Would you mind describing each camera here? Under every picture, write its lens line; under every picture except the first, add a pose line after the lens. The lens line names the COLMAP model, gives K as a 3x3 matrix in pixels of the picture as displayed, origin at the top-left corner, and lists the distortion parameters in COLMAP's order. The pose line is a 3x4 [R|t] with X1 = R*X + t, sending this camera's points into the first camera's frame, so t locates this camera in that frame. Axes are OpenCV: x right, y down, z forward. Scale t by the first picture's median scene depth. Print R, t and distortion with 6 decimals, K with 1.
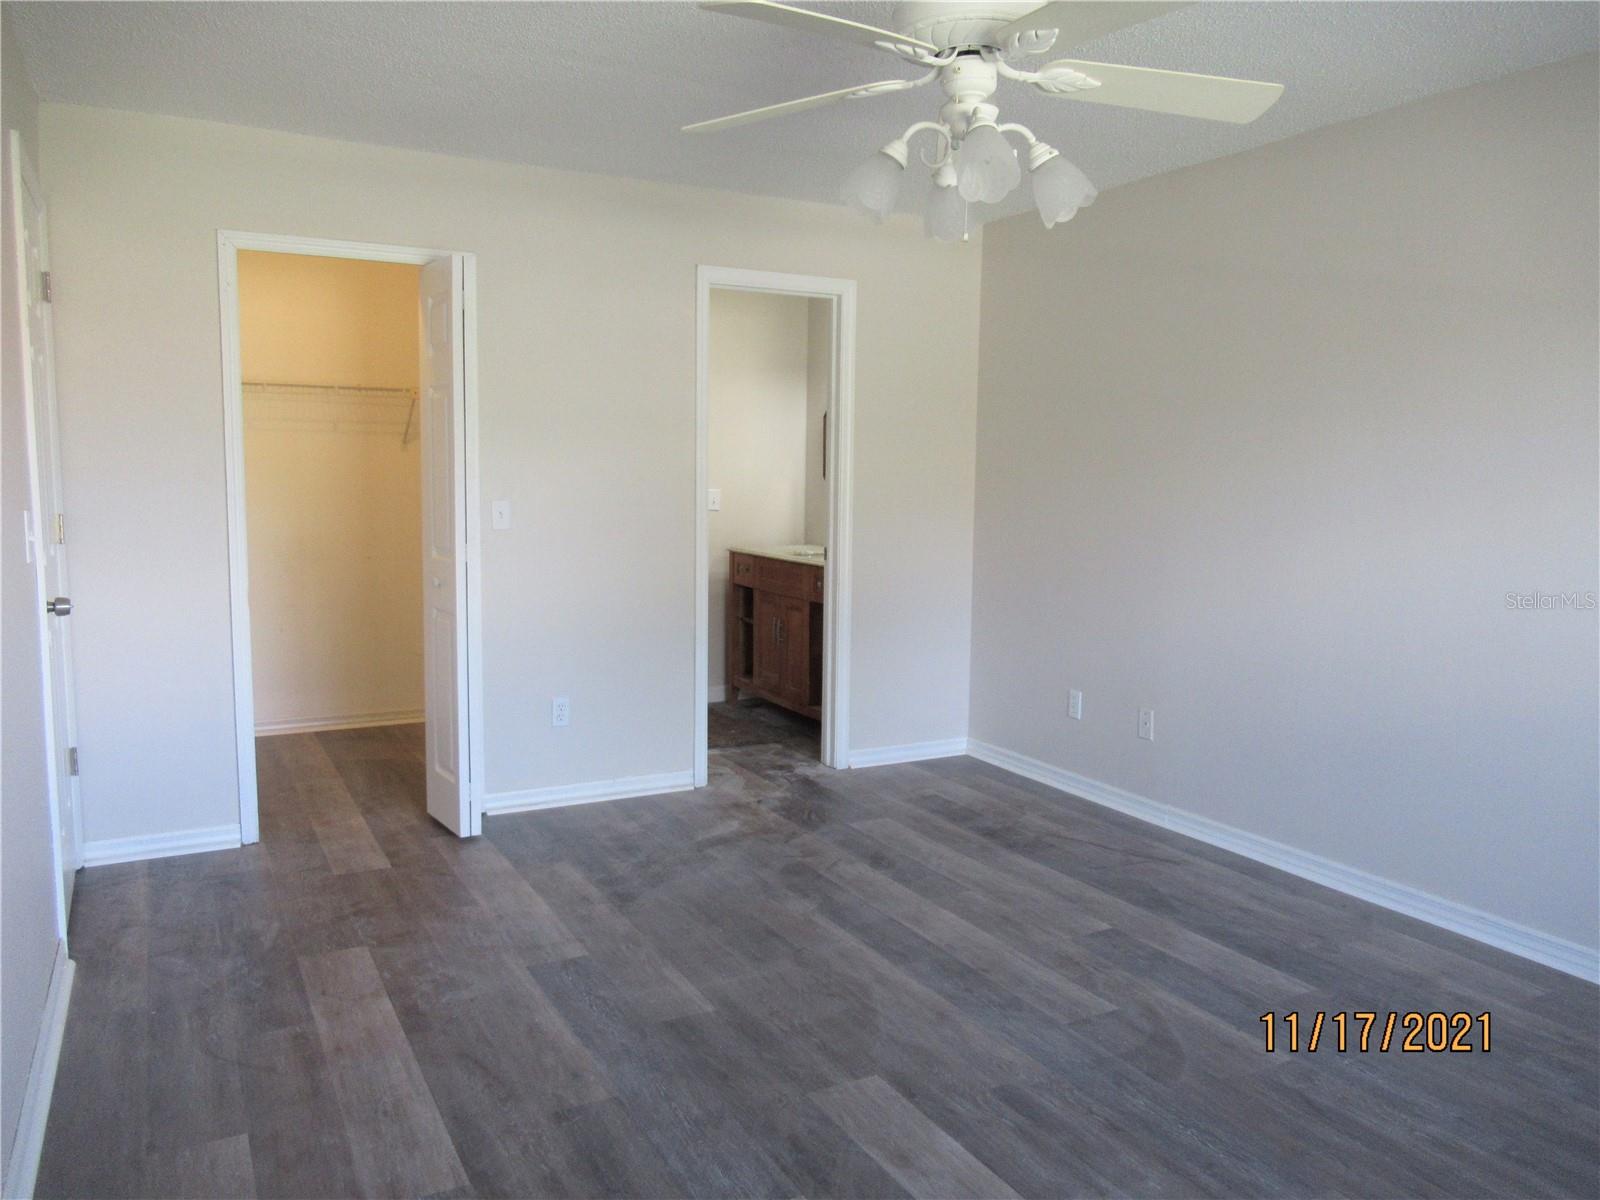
lens RADIAL K [[1186.3, 0, 795.5], [0, 1186.3, 595.6], [0, 0, 1]] dist [-0.018617, 0.002240]
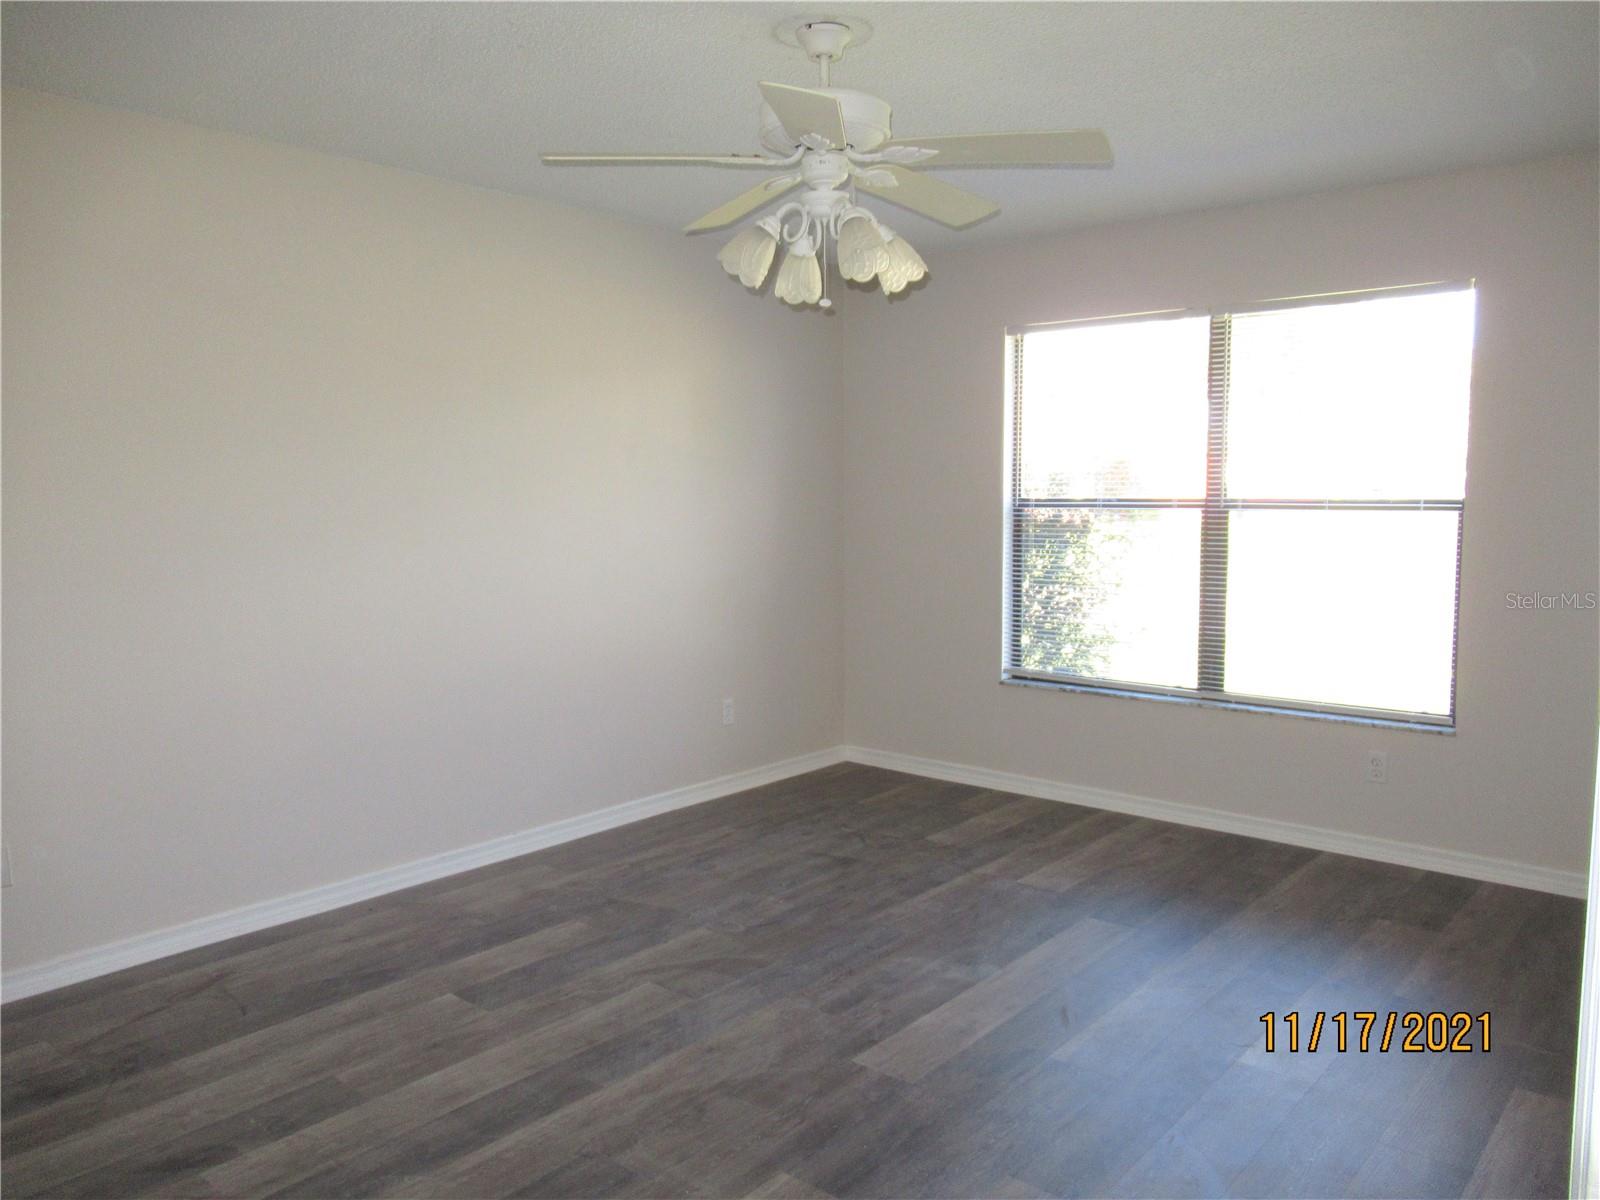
lens RADIAL K [[1186.3, 0, 795.5], [0, 1186.3, 595.6], [0, 0, 1]] dist [-0.018617, 0.002240]
pose [[-0.361170, -0.092565, 0.927895, -0.705669], [0.104837, 0.984722, 0.139040, -0.136563], [-0.926588, 0.147495, -0.345947, 1.089868]]
